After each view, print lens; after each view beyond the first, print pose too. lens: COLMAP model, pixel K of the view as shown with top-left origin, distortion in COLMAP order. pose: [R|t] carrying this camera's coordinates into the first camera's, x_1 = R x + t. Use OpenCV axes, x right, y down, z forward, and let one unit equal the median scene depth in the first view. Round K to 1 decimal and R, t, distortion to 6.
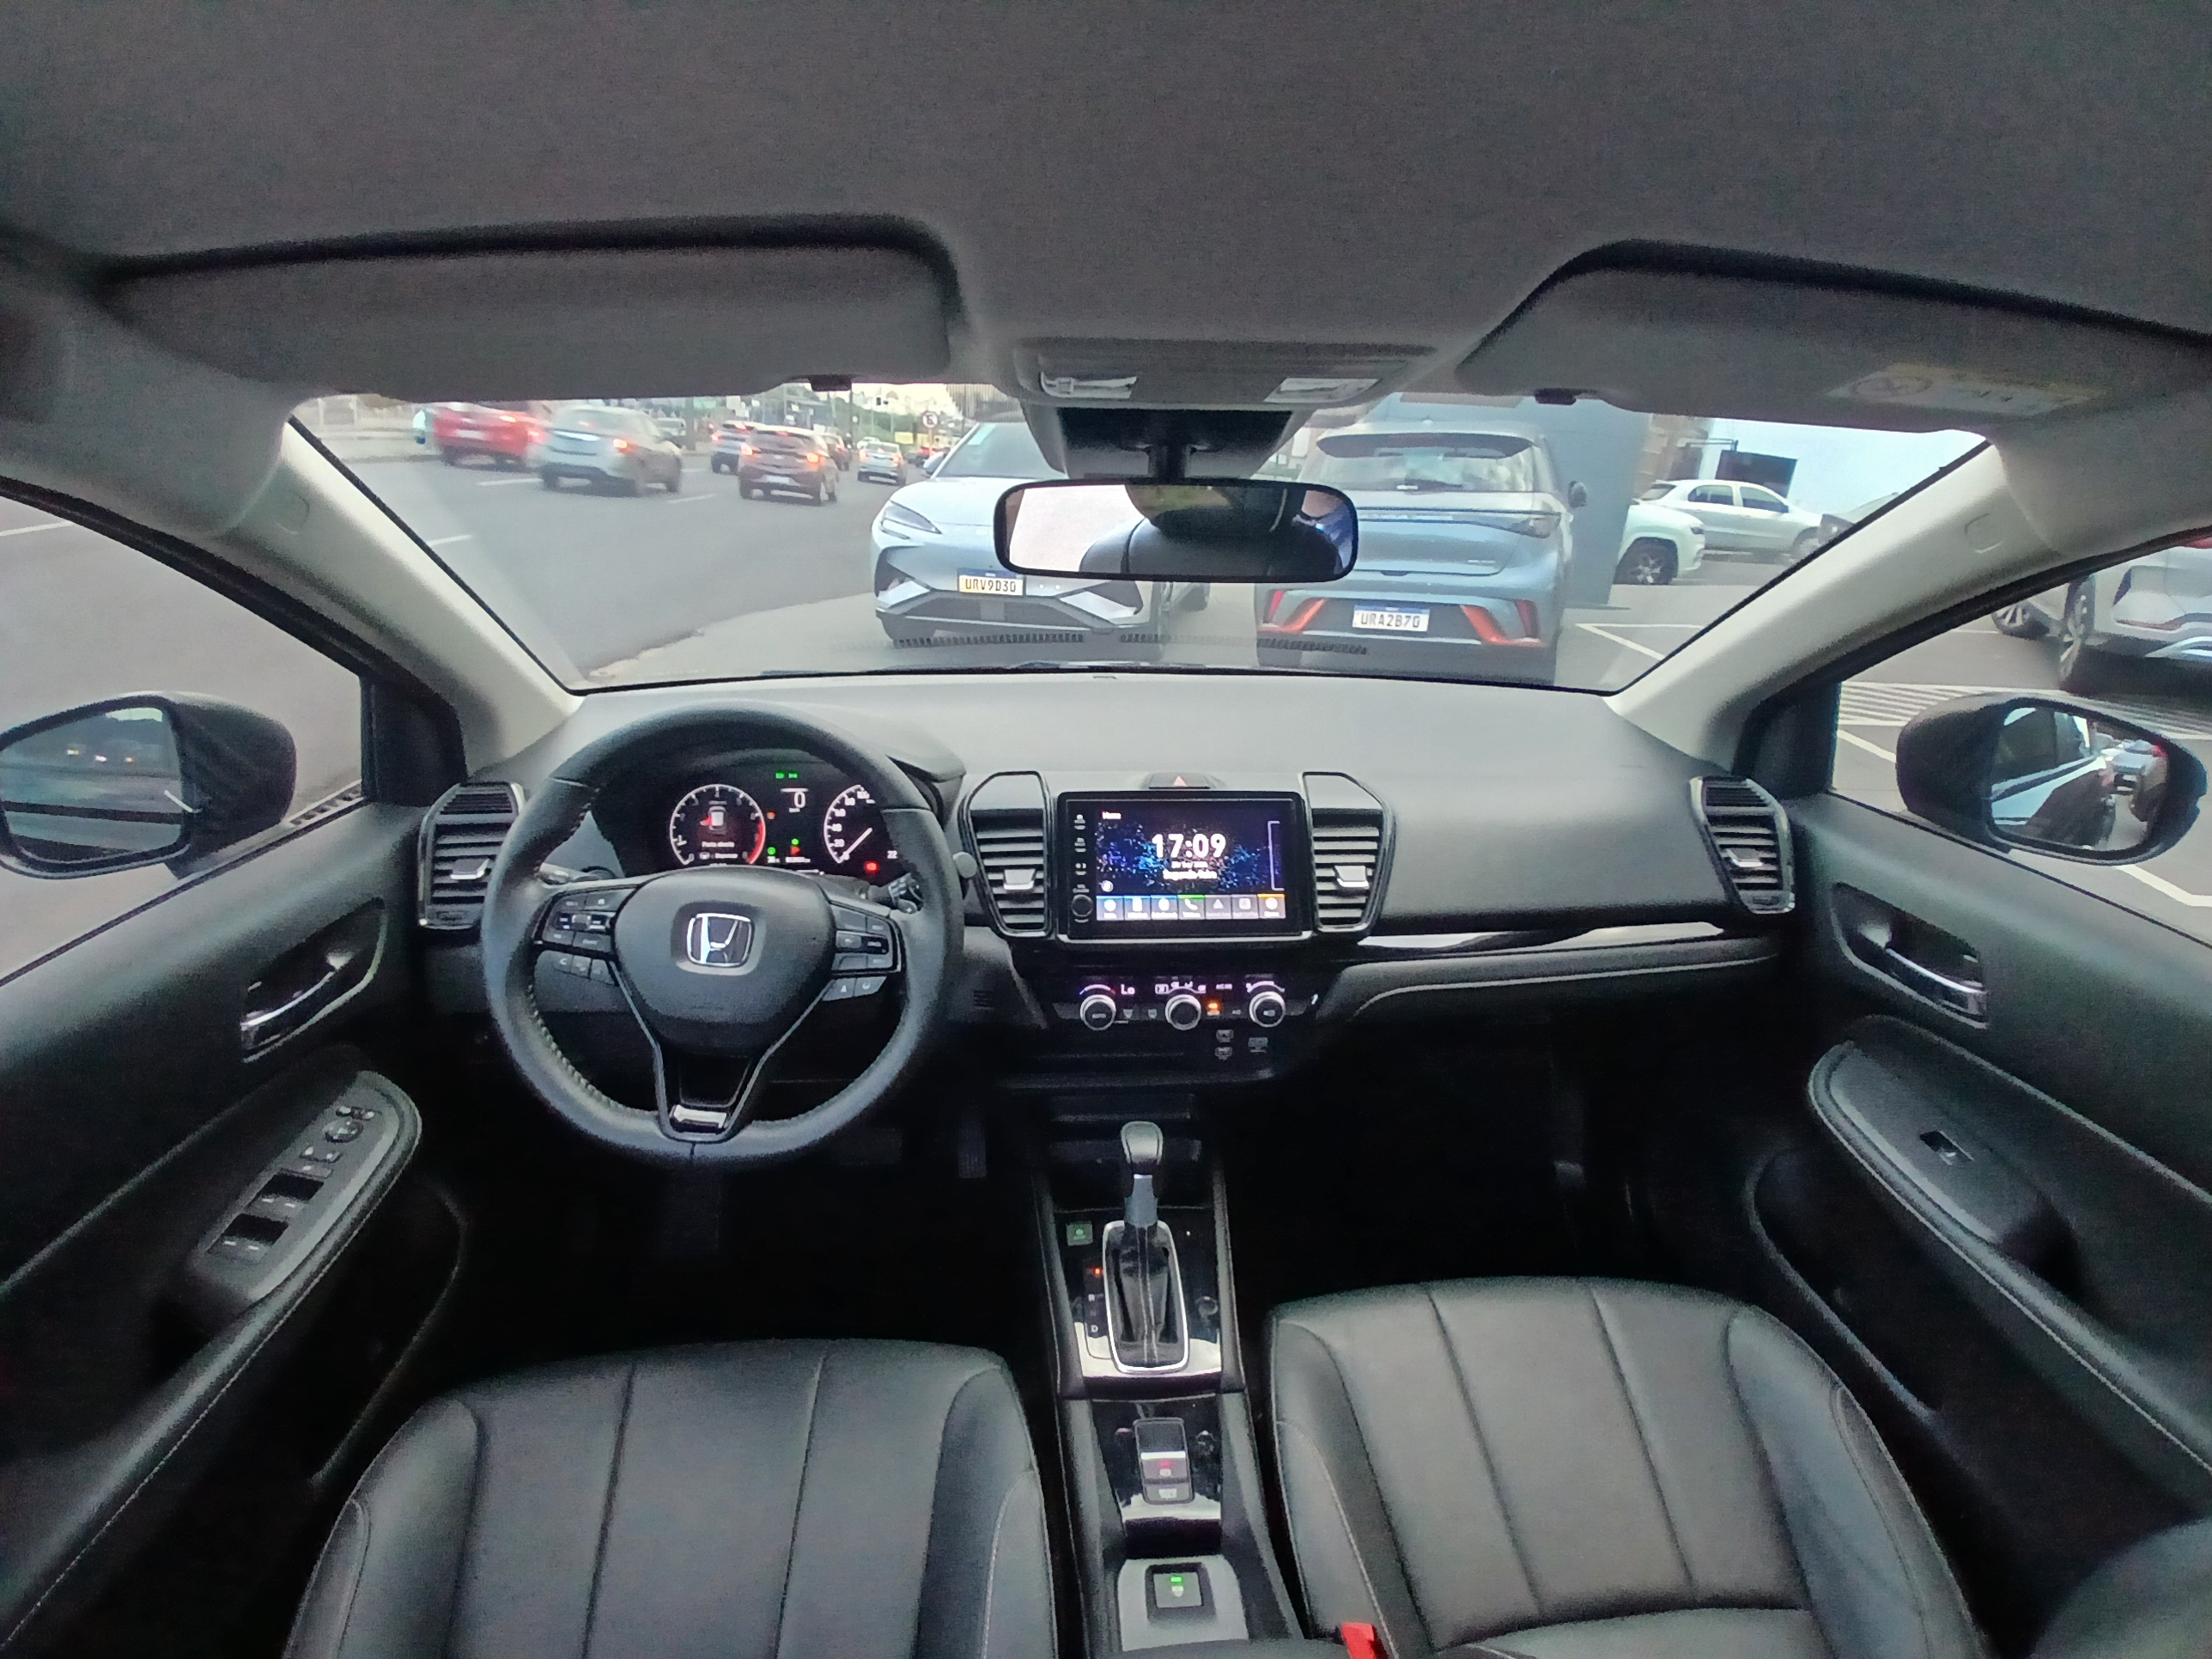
lens RADIAL K [[1091.6, 0, 1118.7], [0, 1091.6, 845.8], [0, 0, 1]] dist [-0.040702, -0.007751]
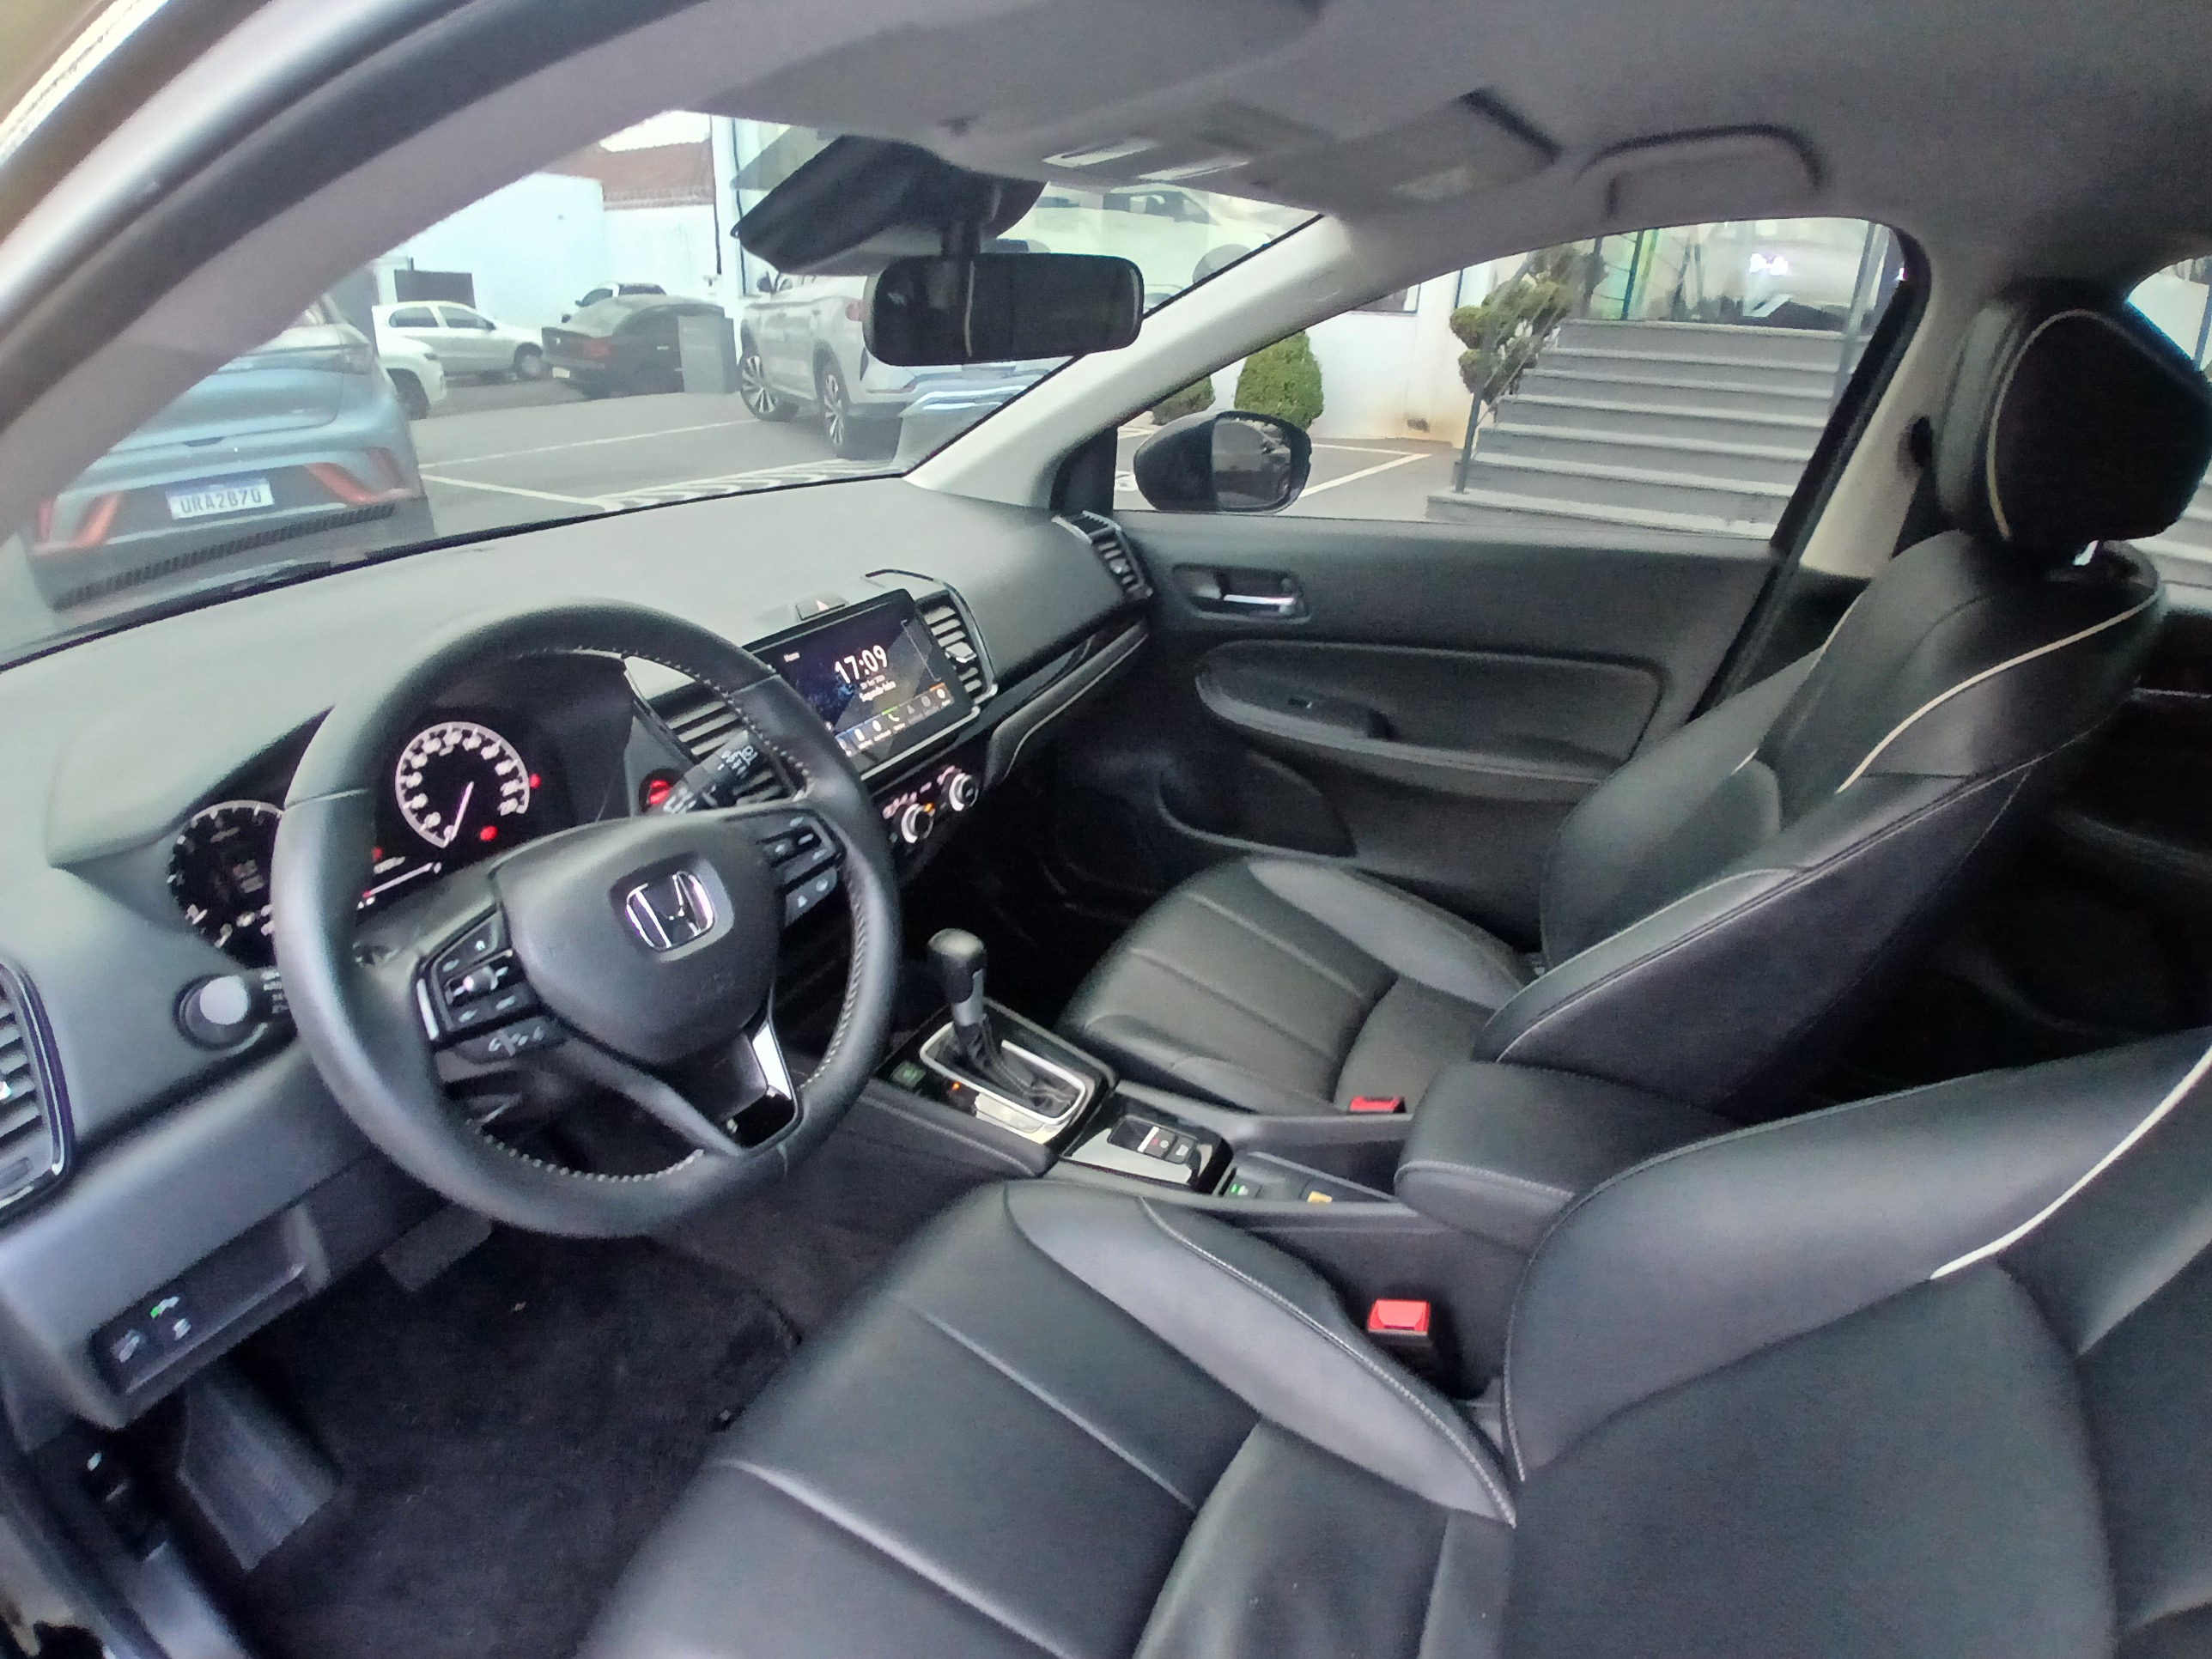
lens RADIAL K [[1091.6, 0, 1122.6], [0, 1091.6, 850.6], [0, 0, 1]] dist [-0.040702, -0.007751]
pose [[0.516352, -0.405920, 0.754062, -0.561487], [0.287457, 0.911593, 0.293882, -0.060815], [-0.806690, 0.065014, 0.587388, 0.224386]]
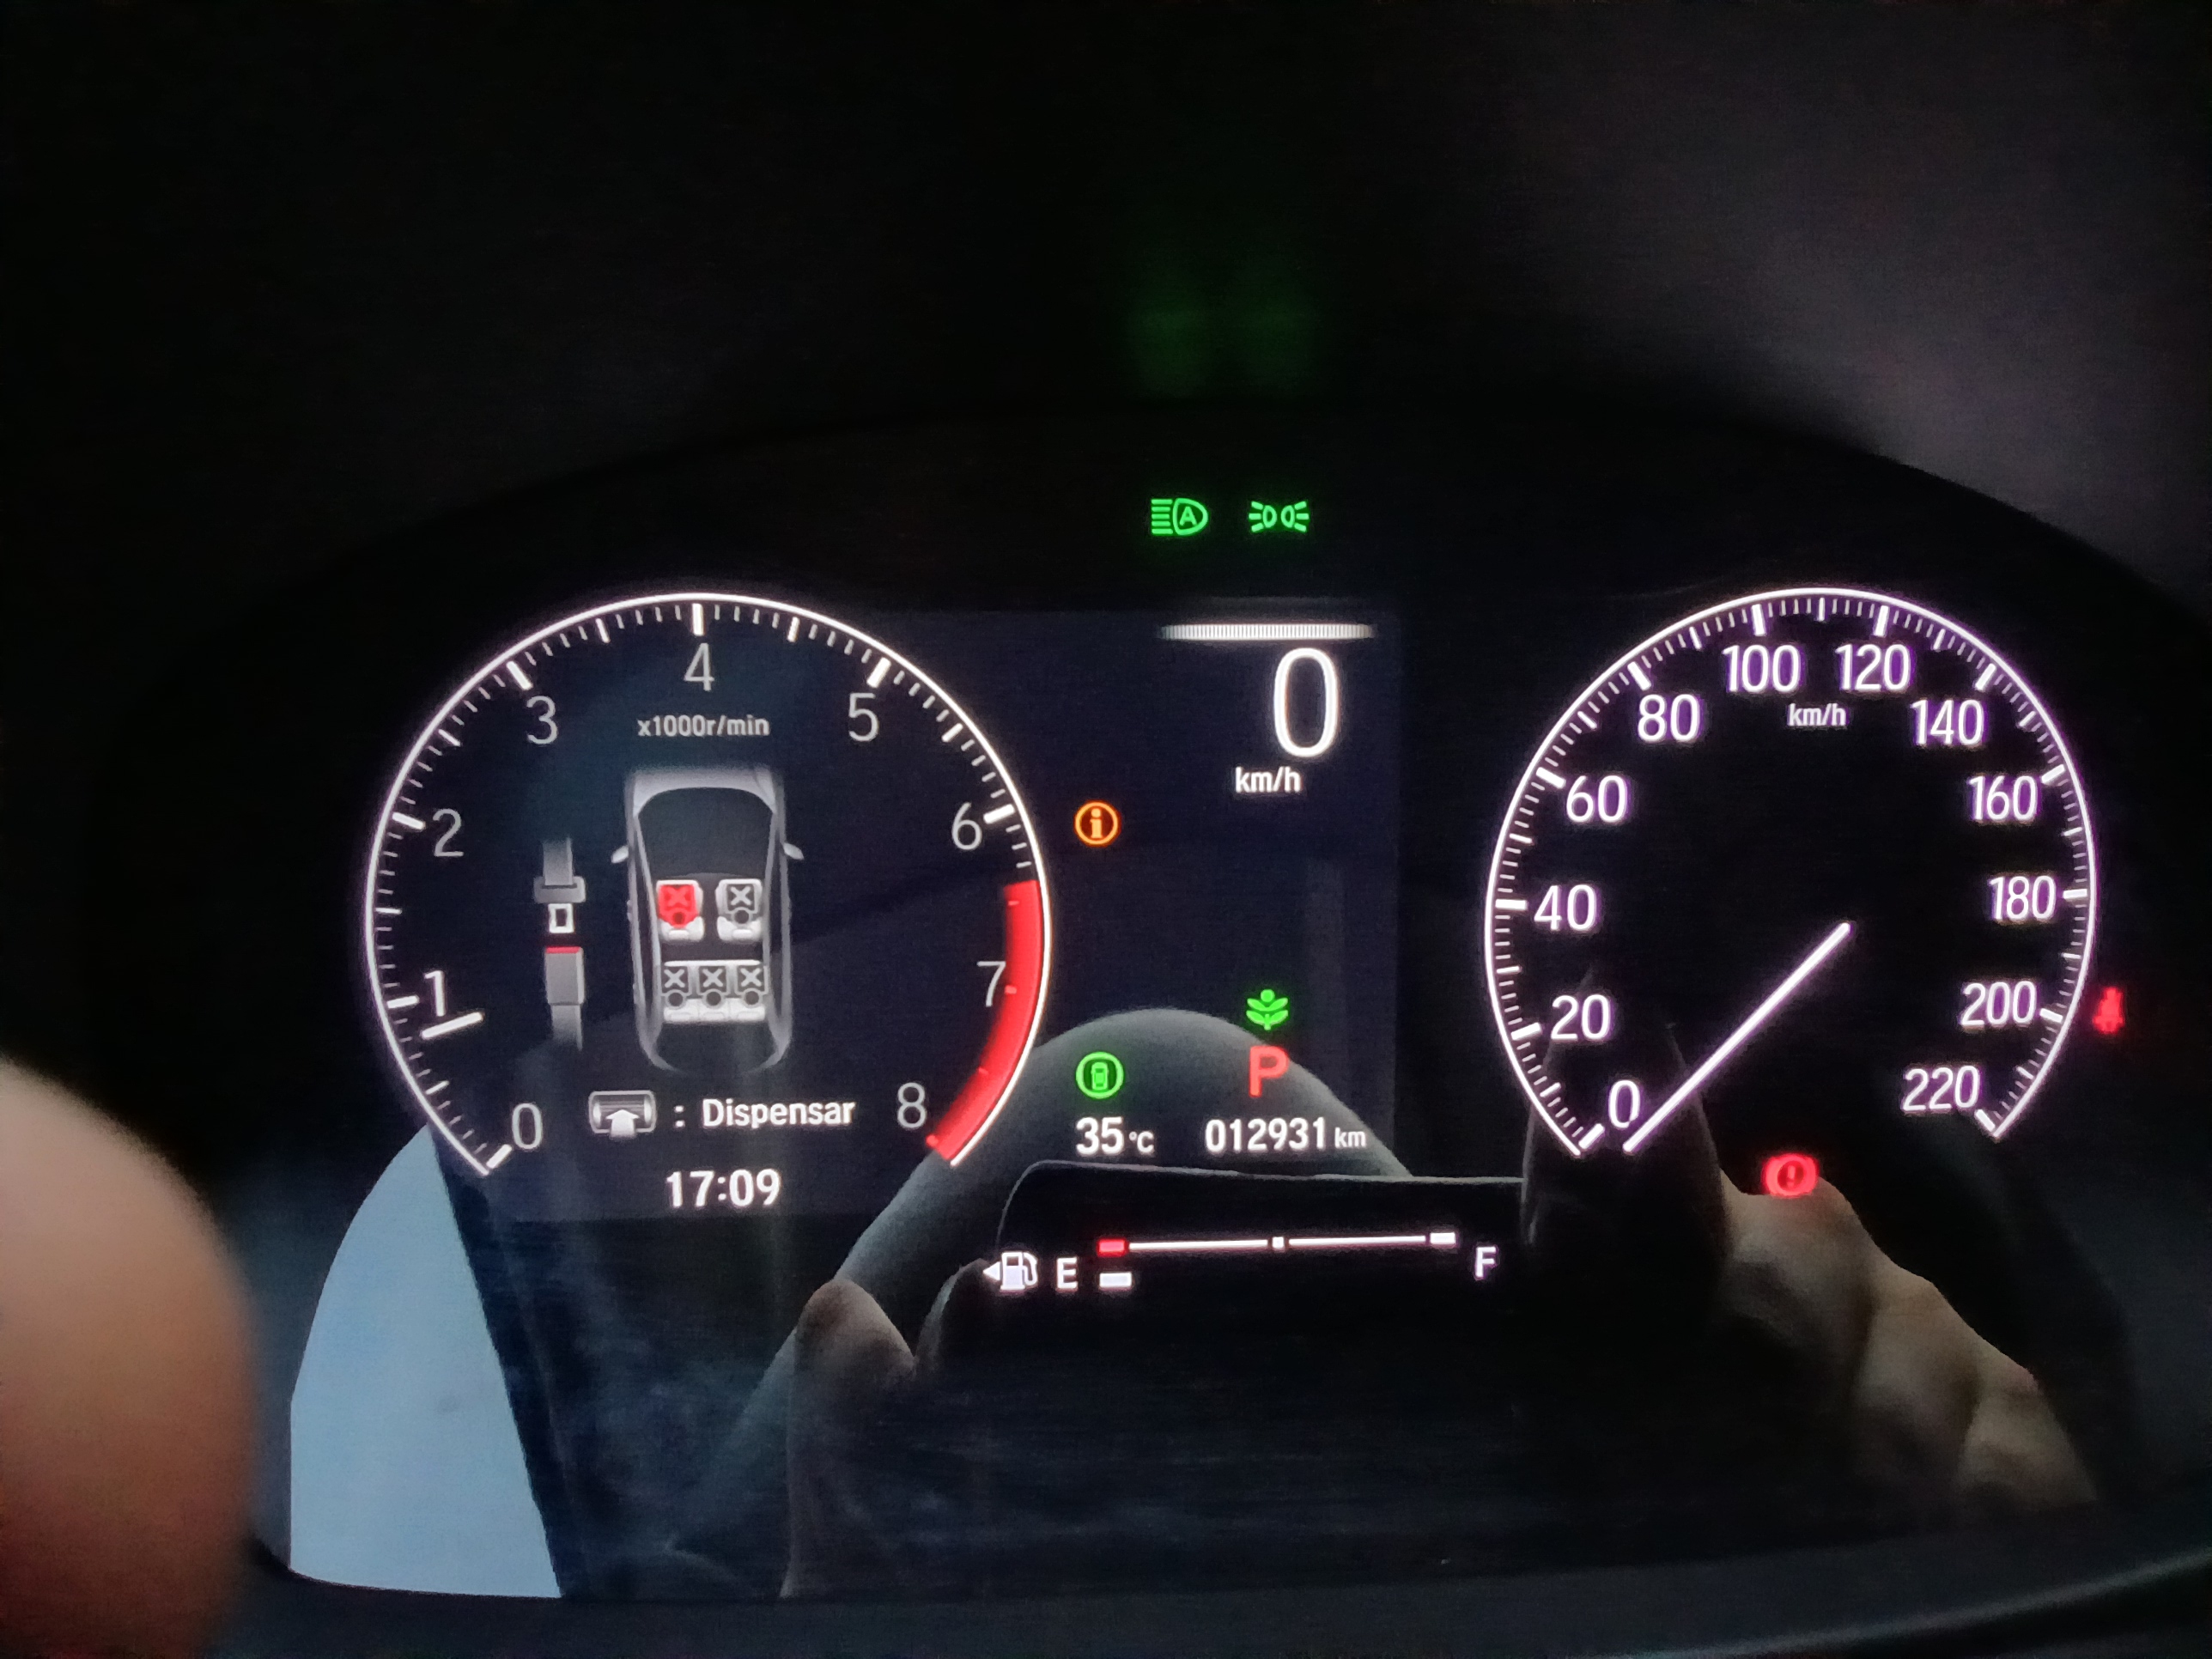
lens RADIAL K [[1091.6, 0, 1098.7], [0, 1091.6, 825.9], [0, 0, 1]] dist [-0.040702, -0.007751]
pose [[0.999347, 0.007005, -0.035459, -0.314323], [-0.002418, 0.991798, 0.127790, -0.044469], [0.036063, -0.127621, 0.991167, 0.864205]]
